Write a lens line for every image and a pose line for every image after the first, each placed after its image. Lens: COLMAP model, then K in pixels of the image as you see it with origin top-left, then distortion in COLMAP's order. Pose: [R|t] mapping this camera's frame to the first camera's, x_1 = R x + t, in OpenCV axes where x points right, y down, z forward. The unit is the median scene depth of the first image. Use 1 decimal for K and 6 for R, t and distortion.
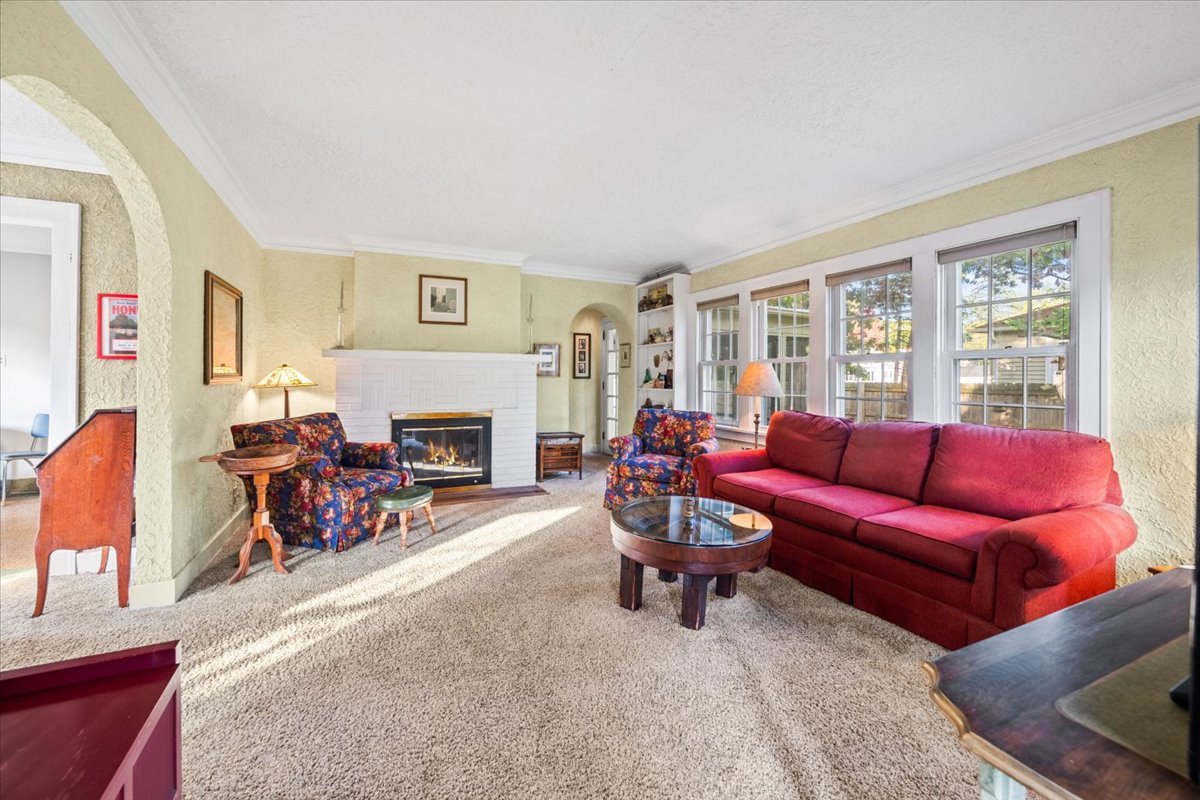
lens RADIAL K [[489.5, 0, 596.0], [0, 489.5, 381.0], [0, 0, 1]] dist [0.001238, 0.000025]
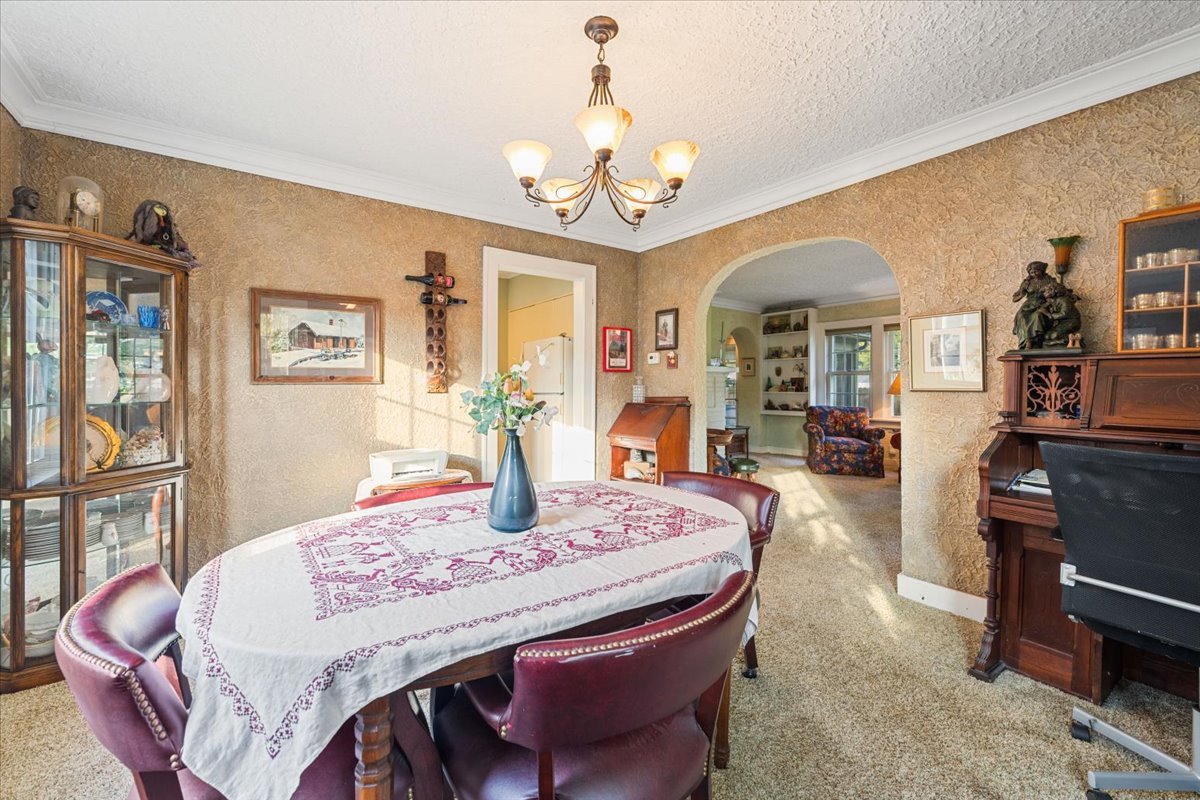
lens RADIAL K [[489.5, 0, 597.8], [0, 489.5, 389.7], [0, 0, 1]] dist [0.001238, 0.000025]
pose [[0.979121, -0.006932, 0.203159, -0.708545], [0.006624, 0.999976, 0.002193, 0.002928], [-0.203170, -0.000801, 0.979143, -0.227654]]
